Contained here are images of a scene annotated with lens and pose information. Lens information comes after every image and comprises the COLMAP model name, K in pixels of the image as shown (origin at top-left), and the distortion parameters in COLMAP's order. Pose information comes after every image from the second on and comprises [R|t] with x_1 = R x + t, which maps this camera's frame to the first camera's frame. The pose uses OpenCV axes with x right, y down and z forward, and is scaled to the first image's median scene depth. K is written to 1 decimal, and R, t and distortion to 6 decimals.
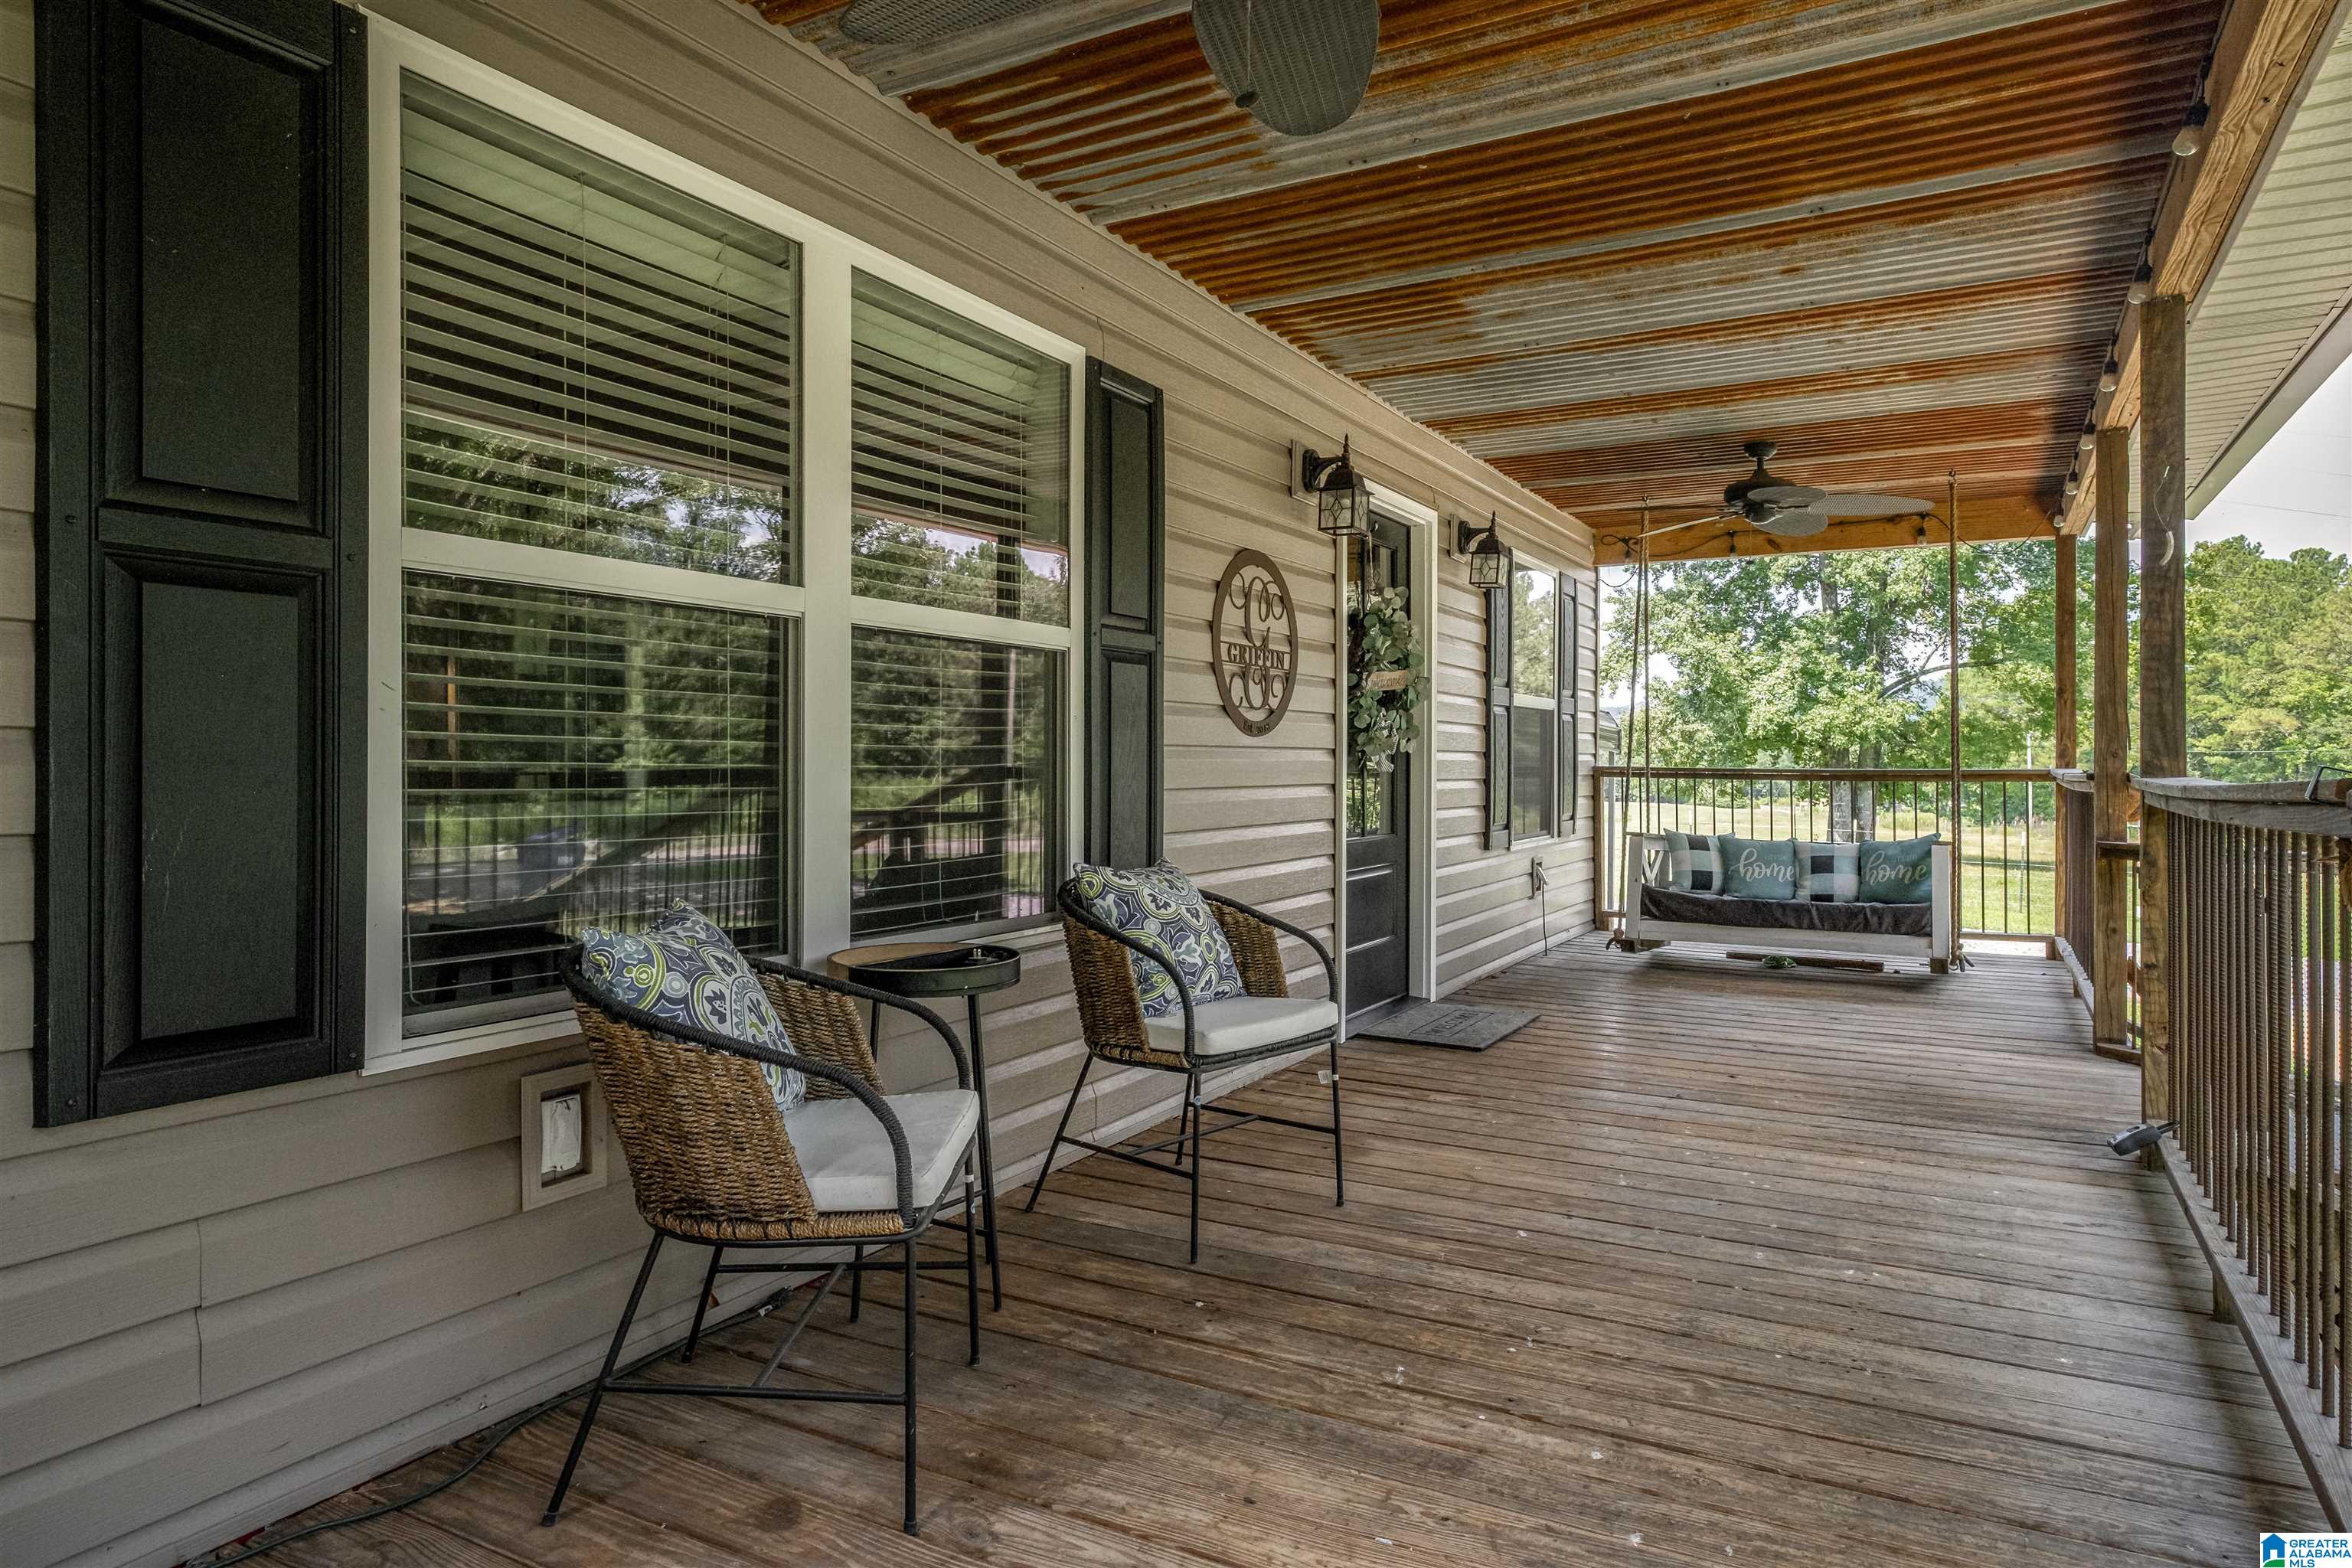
lens RADIAL K [[1535.8, 0, 1169.2], [0, 1535.8, 758.0], [0, 0, 1]] dist [-0.002126, -0.000705]
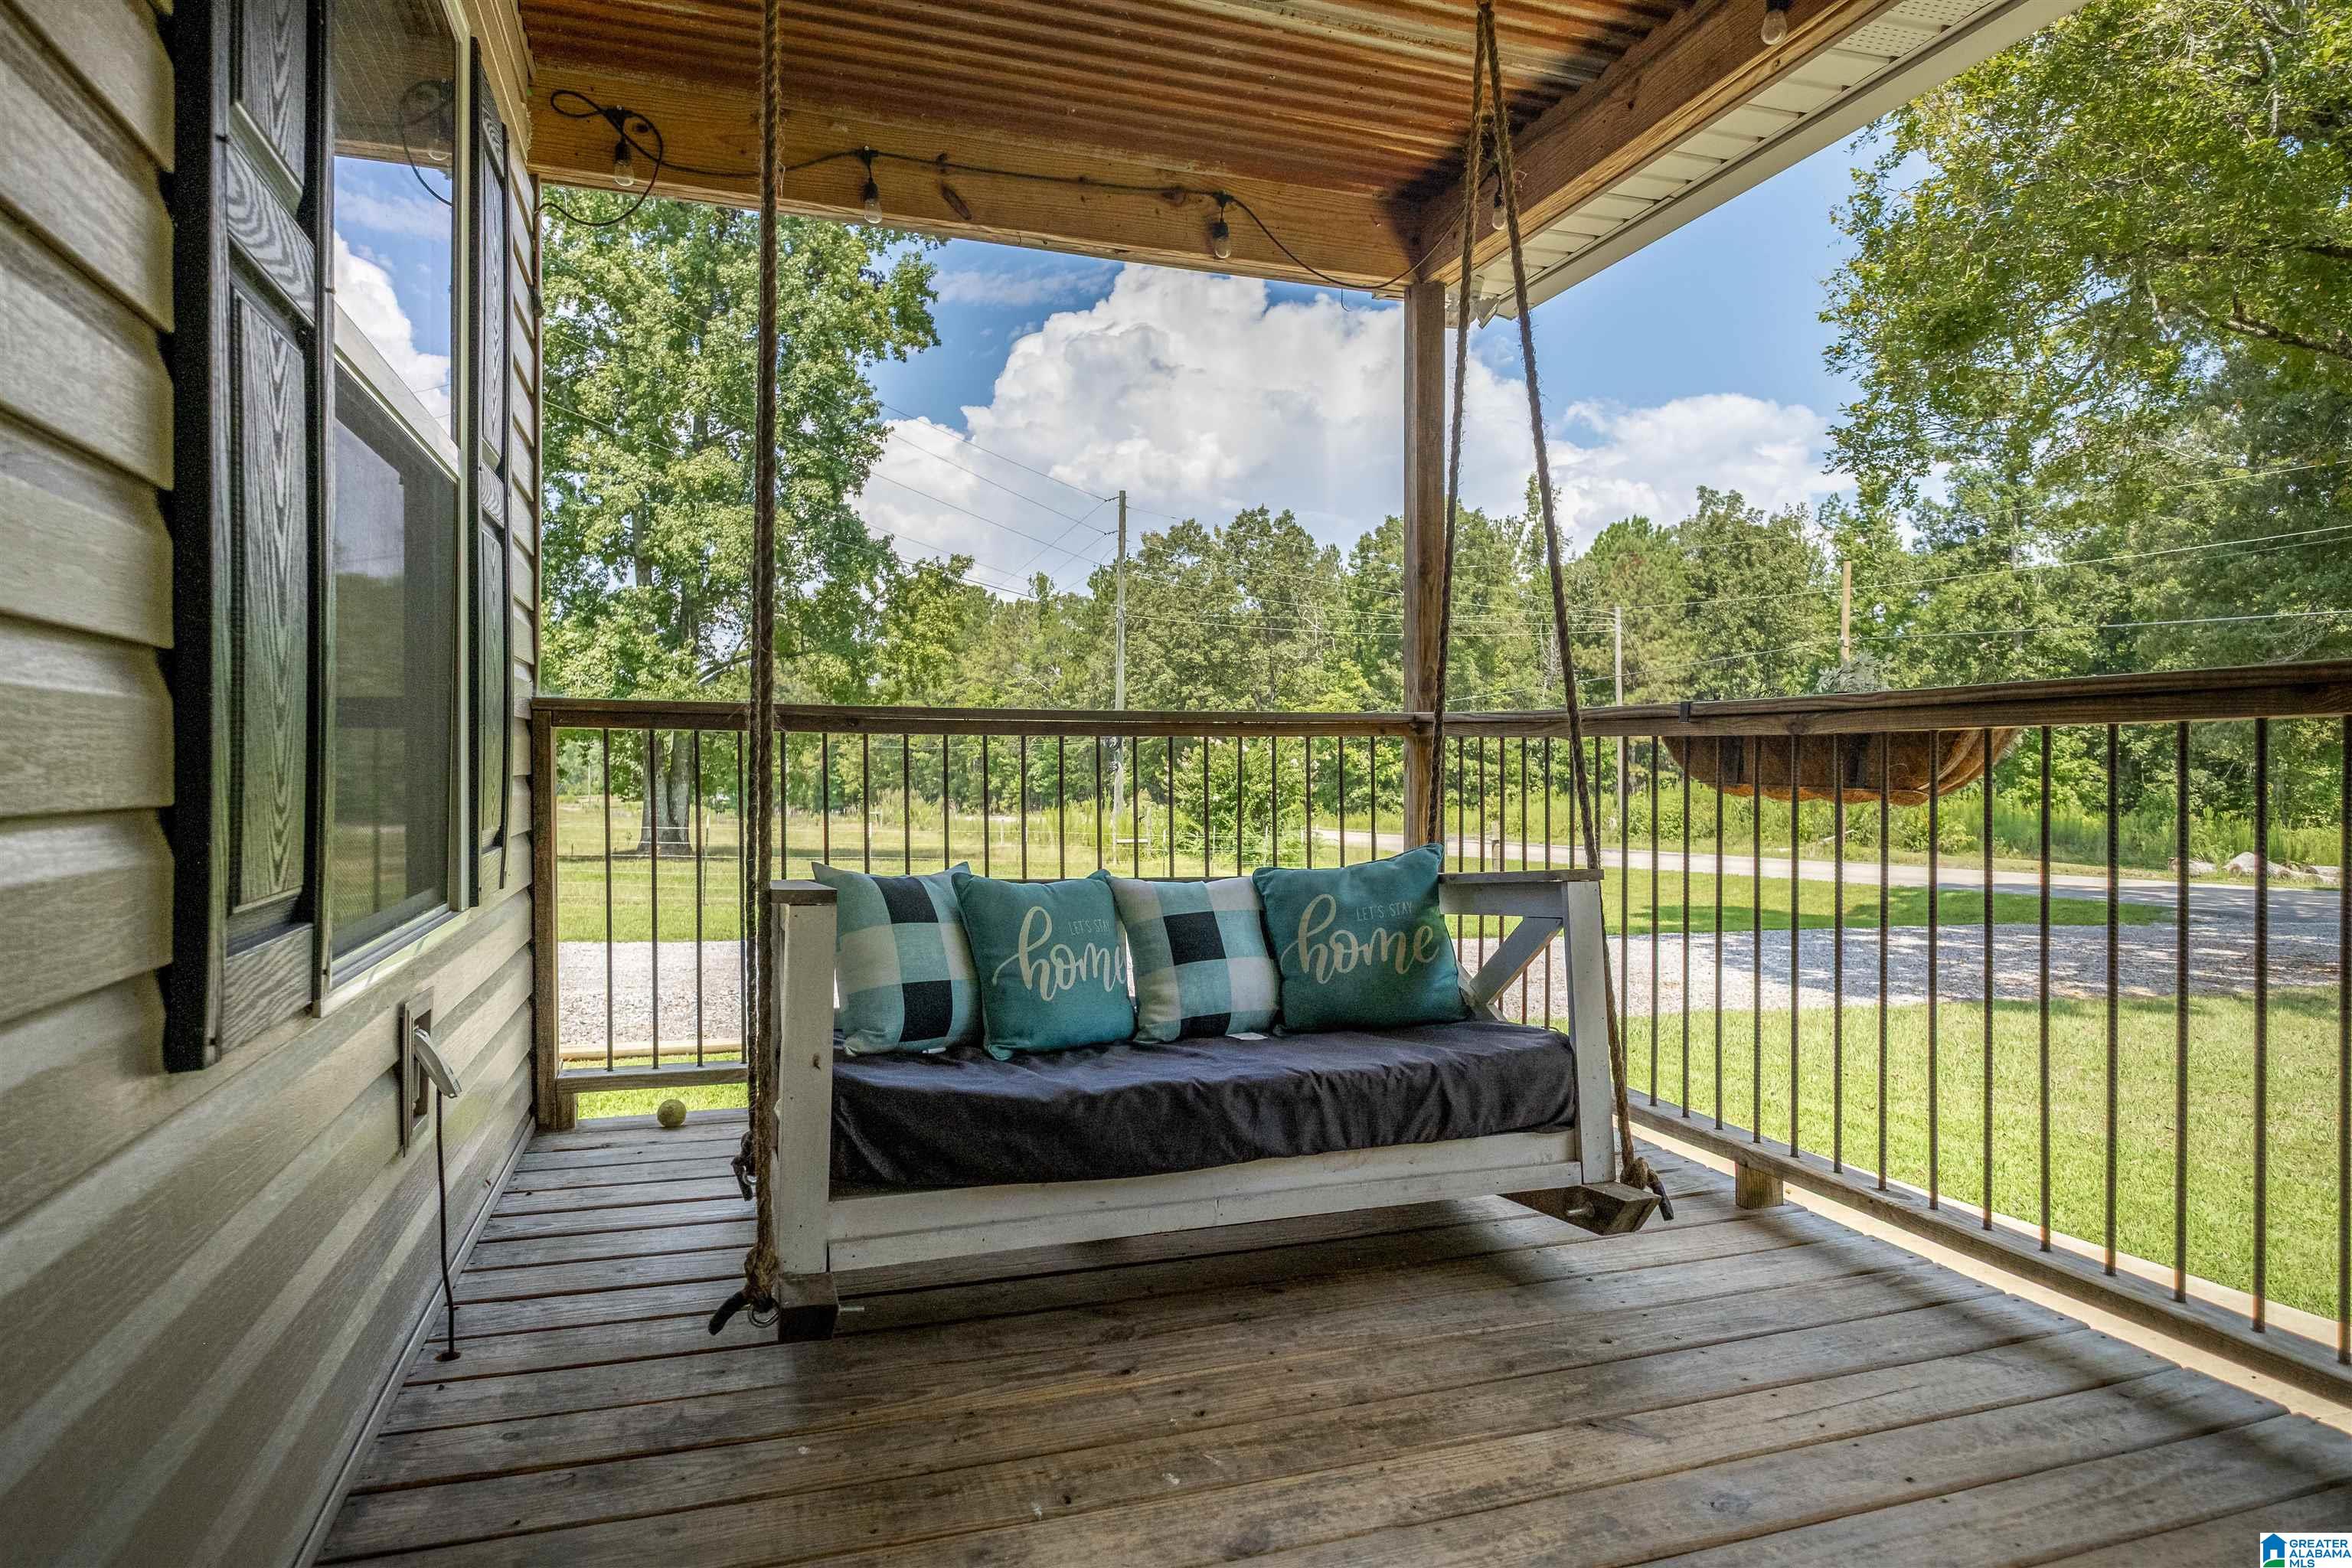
lens RADIAL K [[1535.8, 0, 1169.2], [0, 1535.8, 758.0], [0, 0, 1]] dist [-0.002126, -0.000705]
pose [[0.725514, -0.004456, 0.688193, 0.127817], [0.002990, 0.999990, 0.003323, 0.019009], [-0.688201, -0.000353, 0.725520, 0.605347]]
